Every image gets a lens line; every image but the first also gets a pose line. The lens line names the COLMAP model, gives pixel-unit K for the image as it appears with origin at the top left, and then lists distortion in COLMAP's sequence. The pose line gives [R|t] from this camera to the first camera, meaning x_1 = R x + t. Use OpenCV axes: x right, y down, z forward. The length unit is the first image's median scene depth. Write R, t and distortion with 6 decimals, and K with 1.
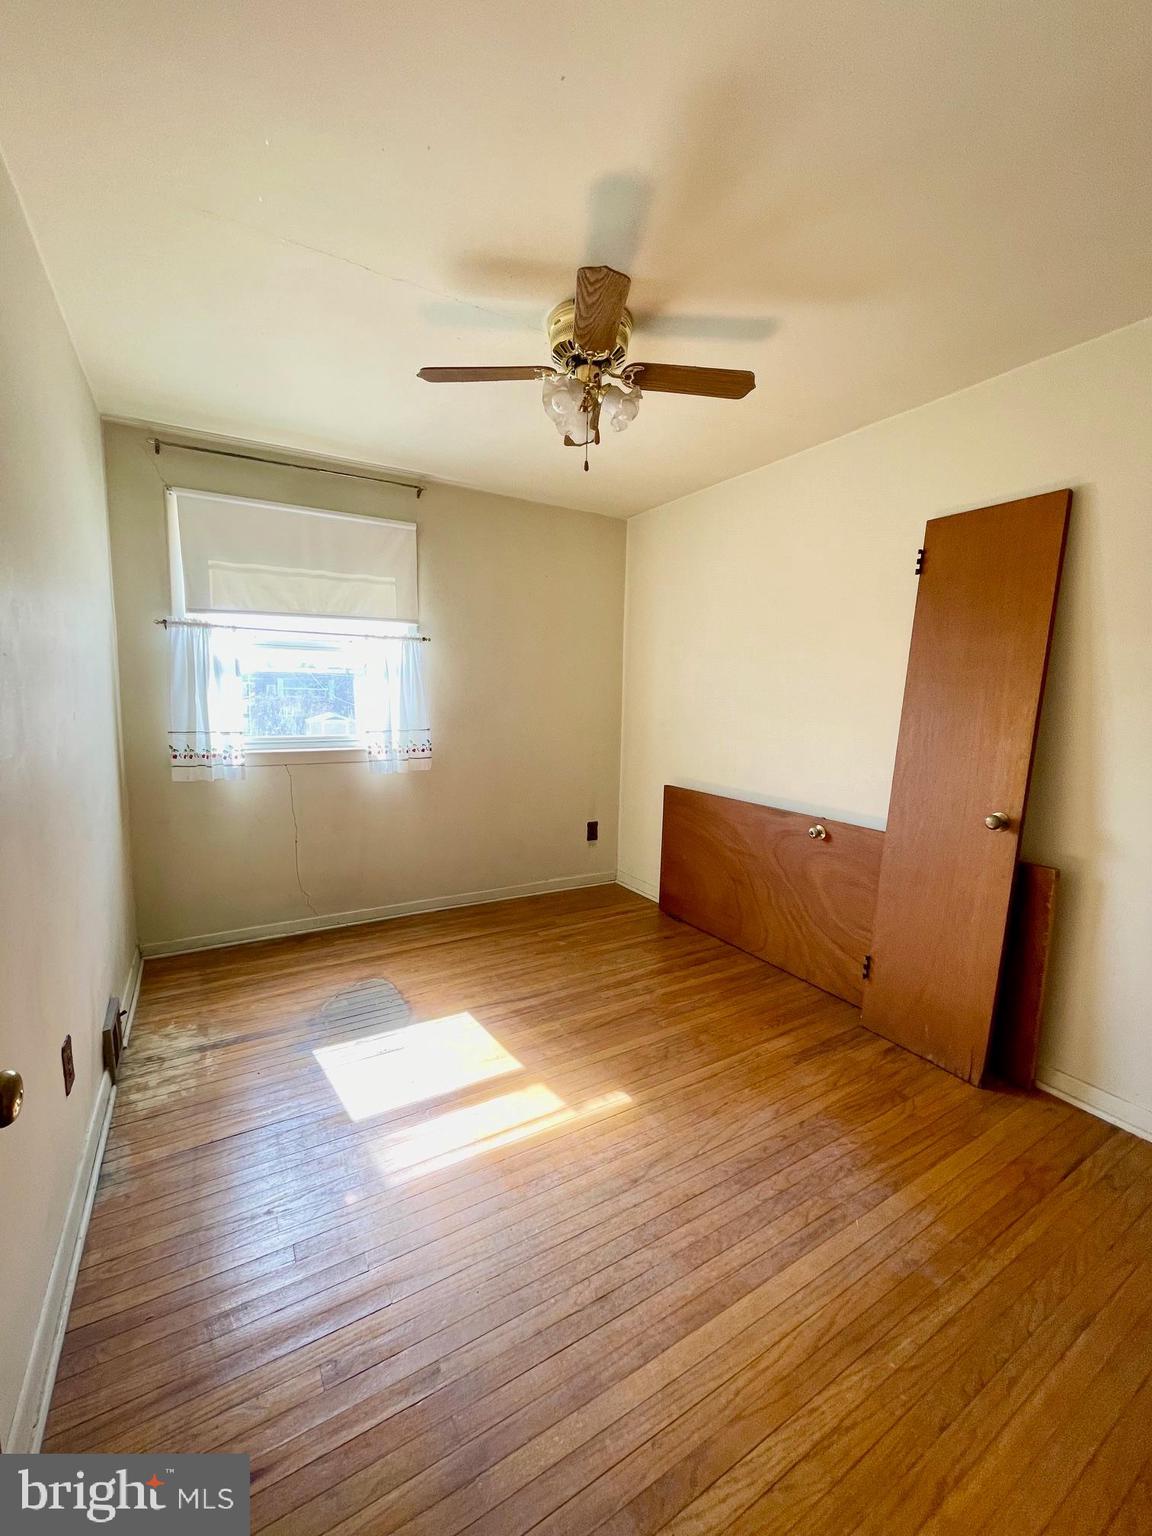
lens RADIAL K [[620.2, 0, 573.6], [0, 620.2, 764.2], [0, 0, 1]] dist [0.000089, 0.000159]
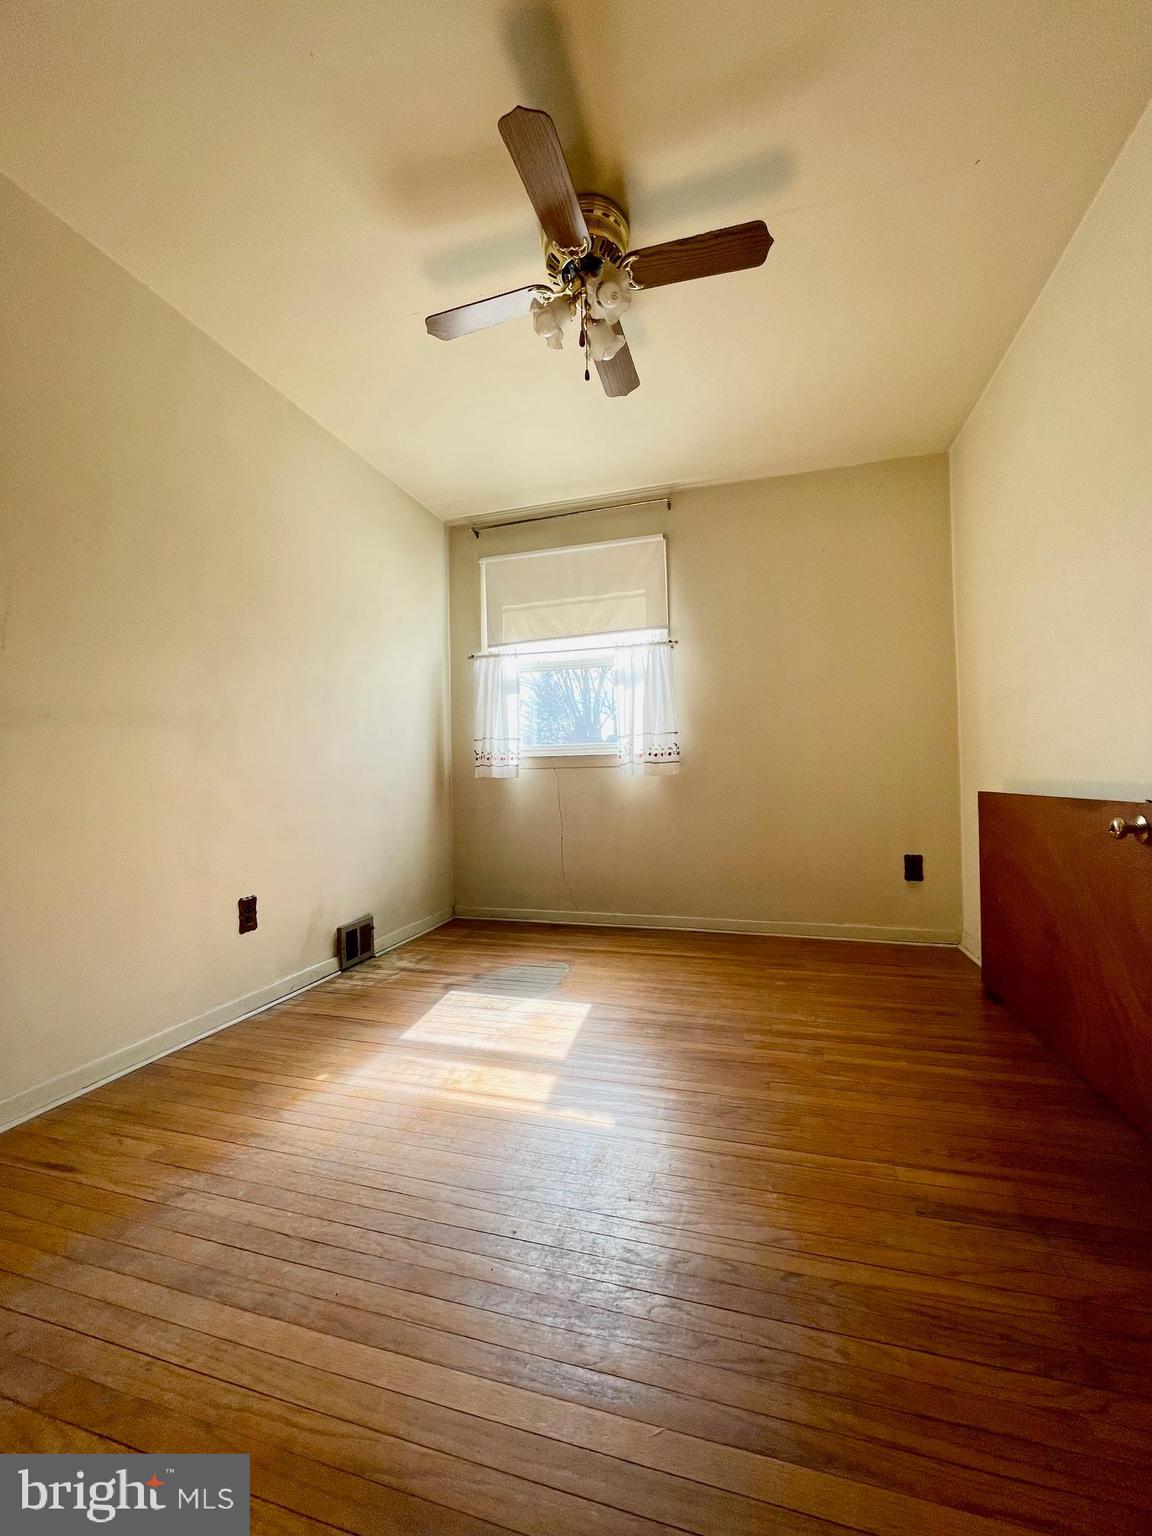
lens RADIAL K [[620.2, 0, 573.6], [0, 620.2, 764.2], [0, 0, 1]] dist [0.000089, 0.000159]
pose [[0.673668, -0.047889, -0.737481, 0.449594], [-0.058070, 0.991383, -0.117422, 0.140393], [0.736749, 0.121929, 0.665082, 0.296211]]
